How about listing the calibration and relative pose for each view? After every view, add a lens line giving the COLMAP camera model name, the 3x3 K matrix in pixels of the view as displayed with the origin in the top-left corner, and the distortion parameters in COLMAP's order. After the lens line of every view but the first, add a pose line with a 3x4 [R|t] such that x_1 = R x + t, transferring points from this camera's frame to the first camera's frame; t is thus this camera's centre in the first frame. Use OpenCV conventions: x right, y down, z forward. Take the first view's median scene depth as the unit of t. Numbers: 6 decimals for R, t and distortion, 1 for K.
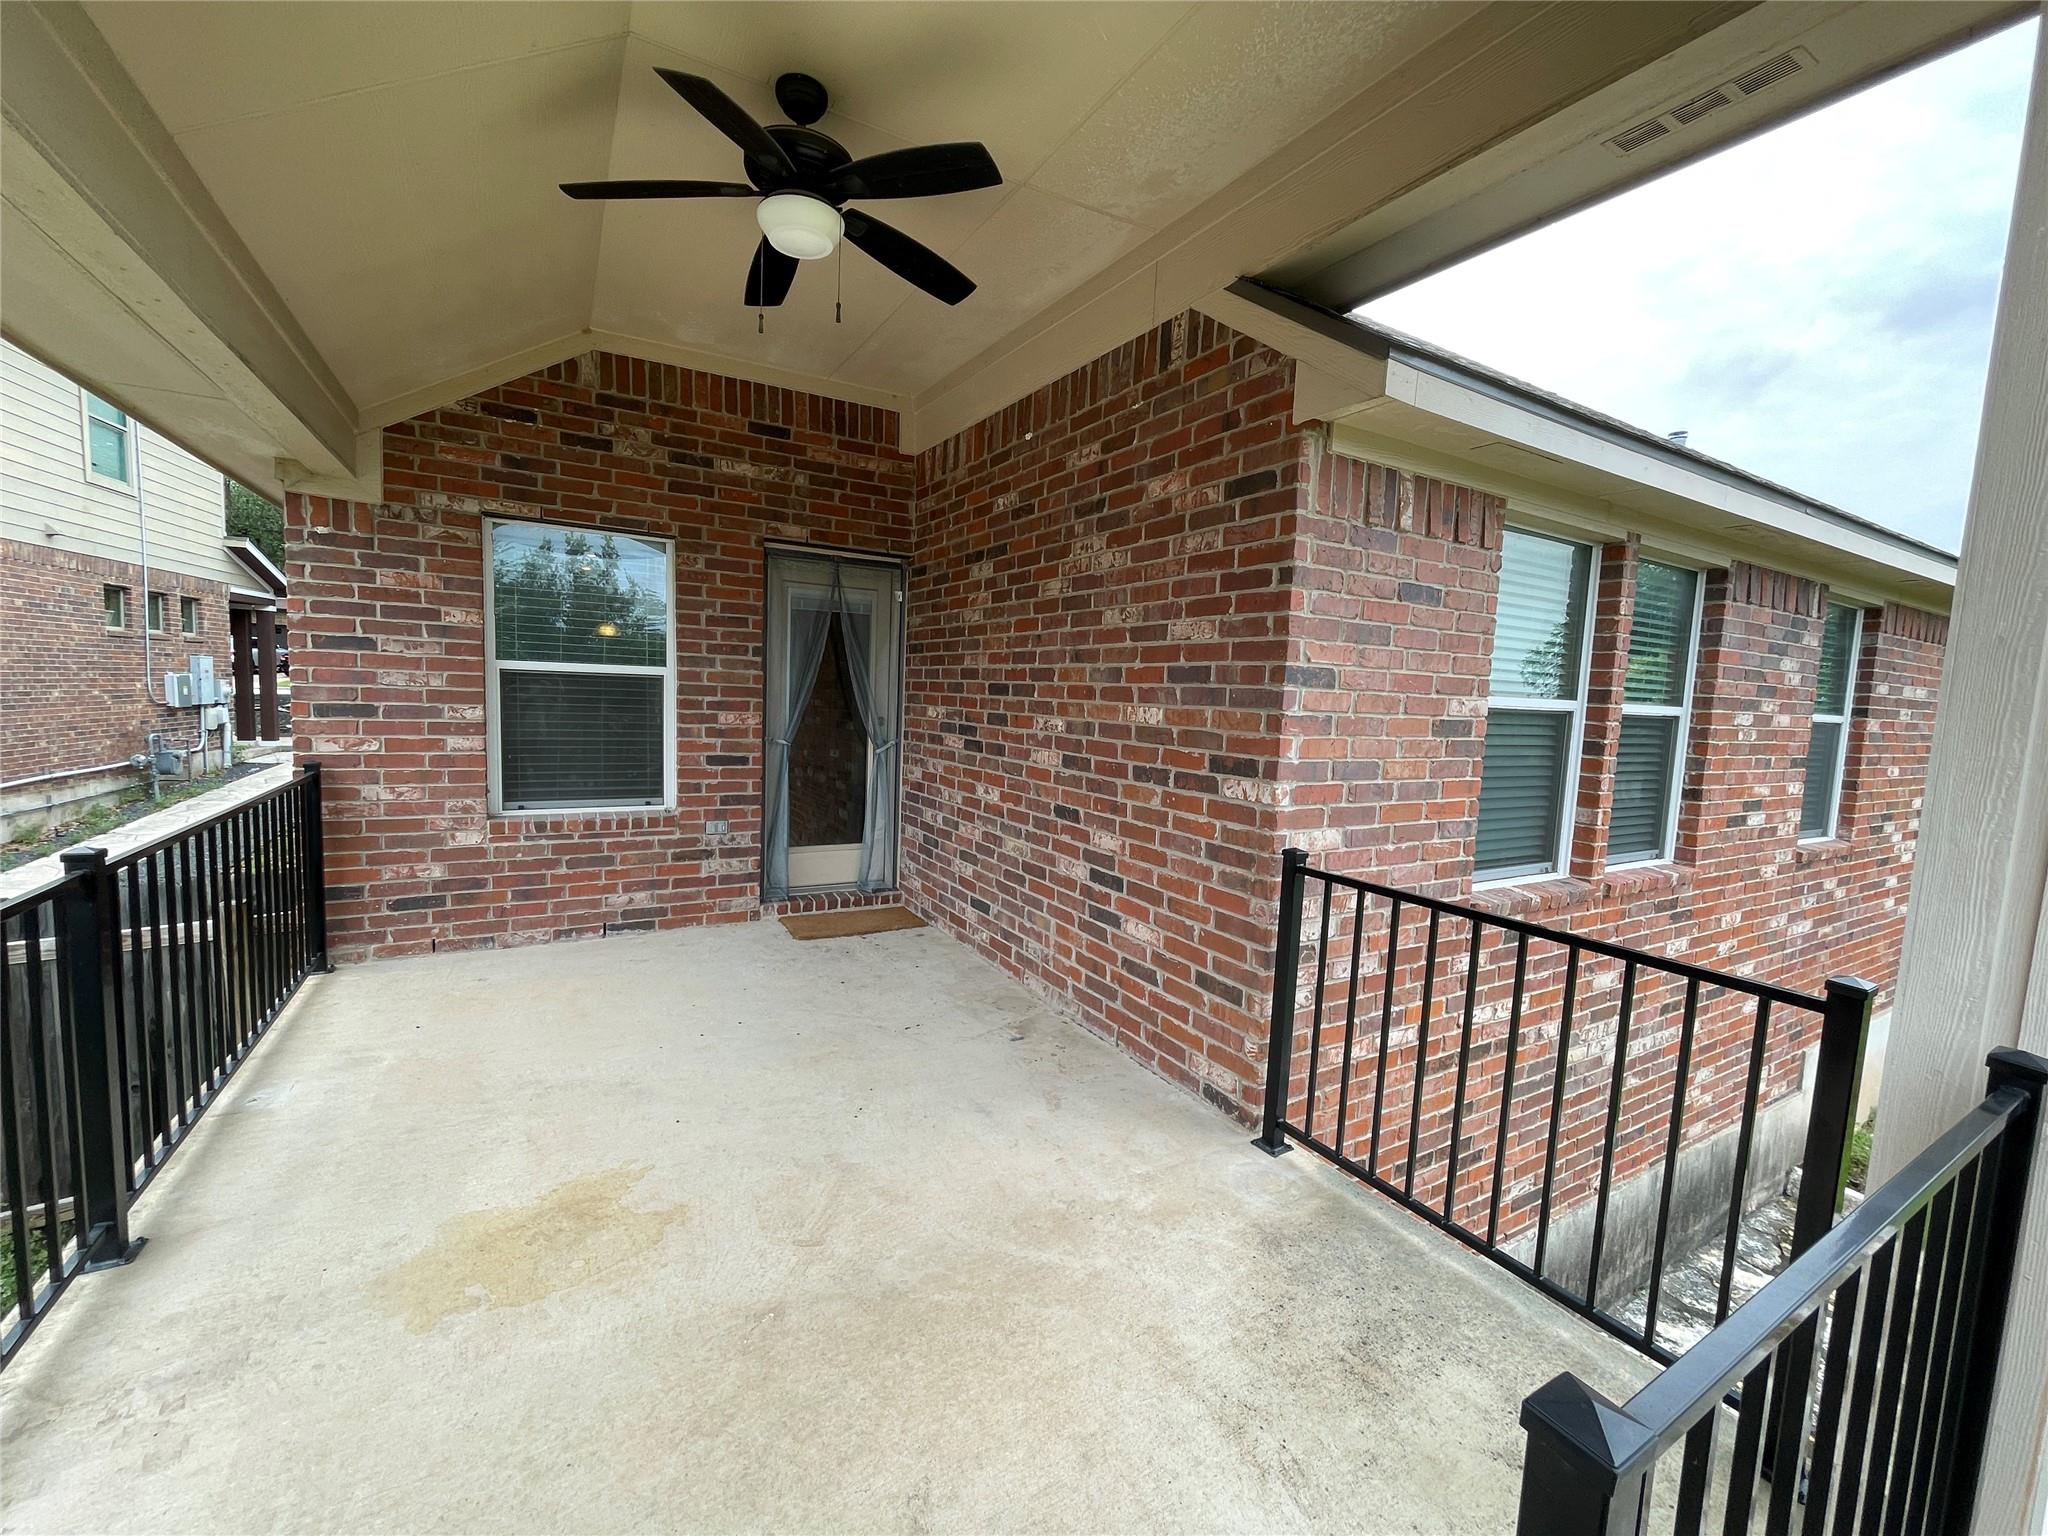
lens RADIAL K [[824.3, 0, 1024.1], [0, 824.3, 765.3], [0, 0, 1]] dist [0.008523, -0.000342]
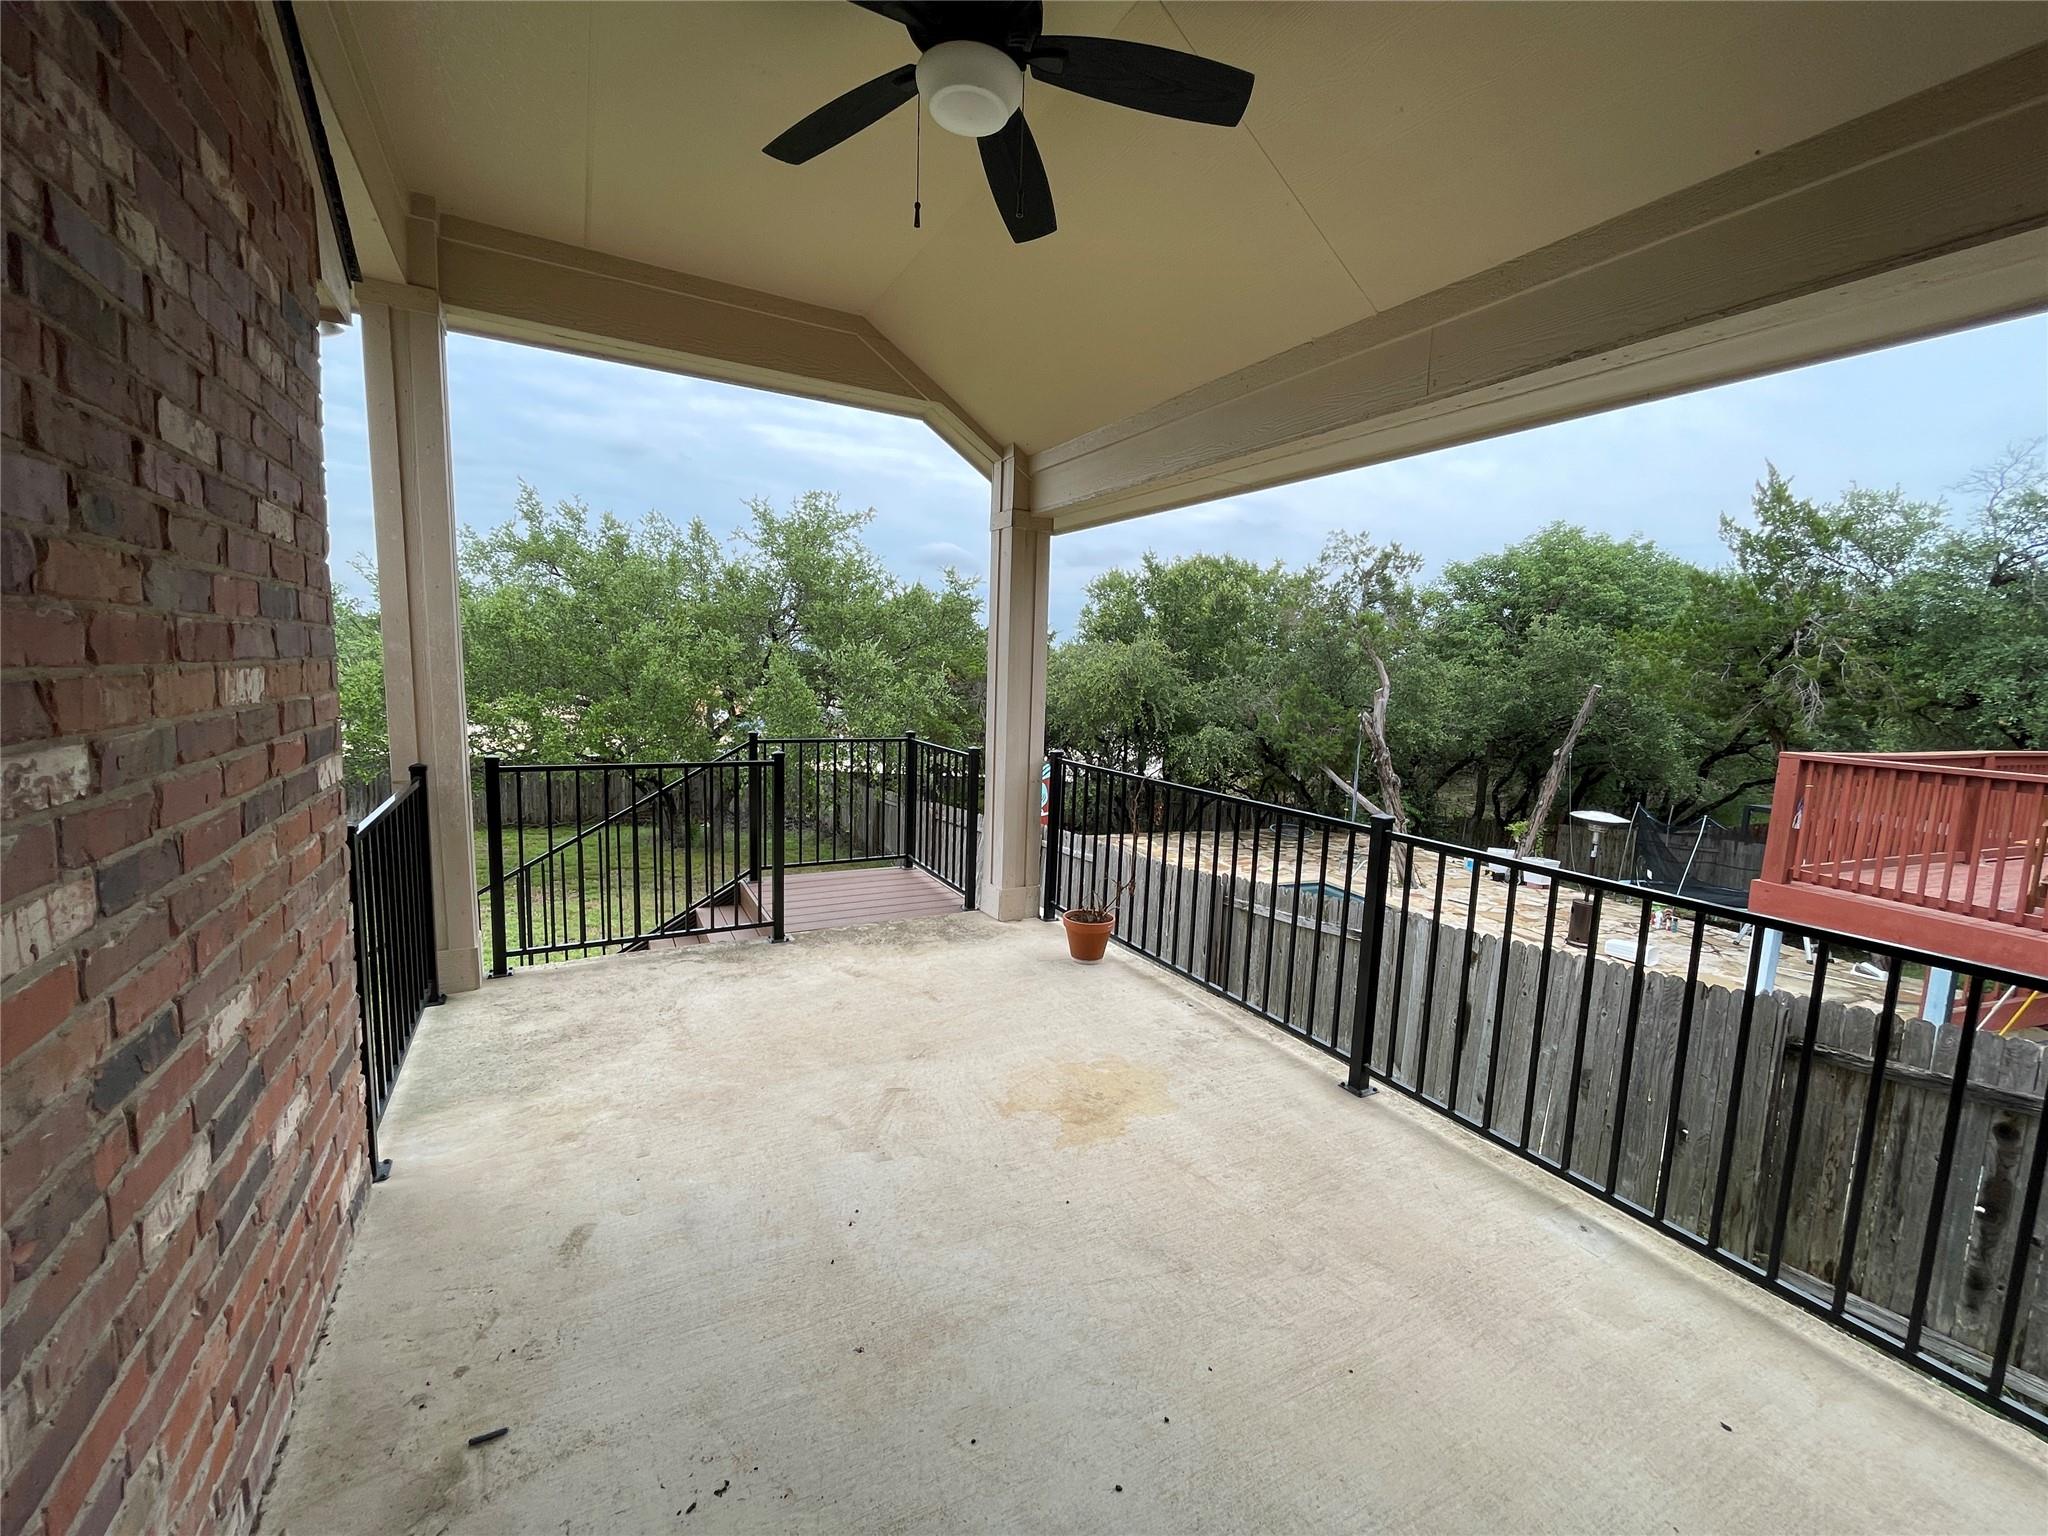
lens RADIAL K [[824.3, 0, 1024.1], [0, 824.3, 765.3], [0, 0, 1]] dist [0.008523, -0.000342]
pose [[-0.996617, -0.080556, 0.016290, -0.399738], [-0.075582, 0.976192, 0.203314, -0.195238], [-0.032281, 0.201395, -0.978978, 1.970810]]
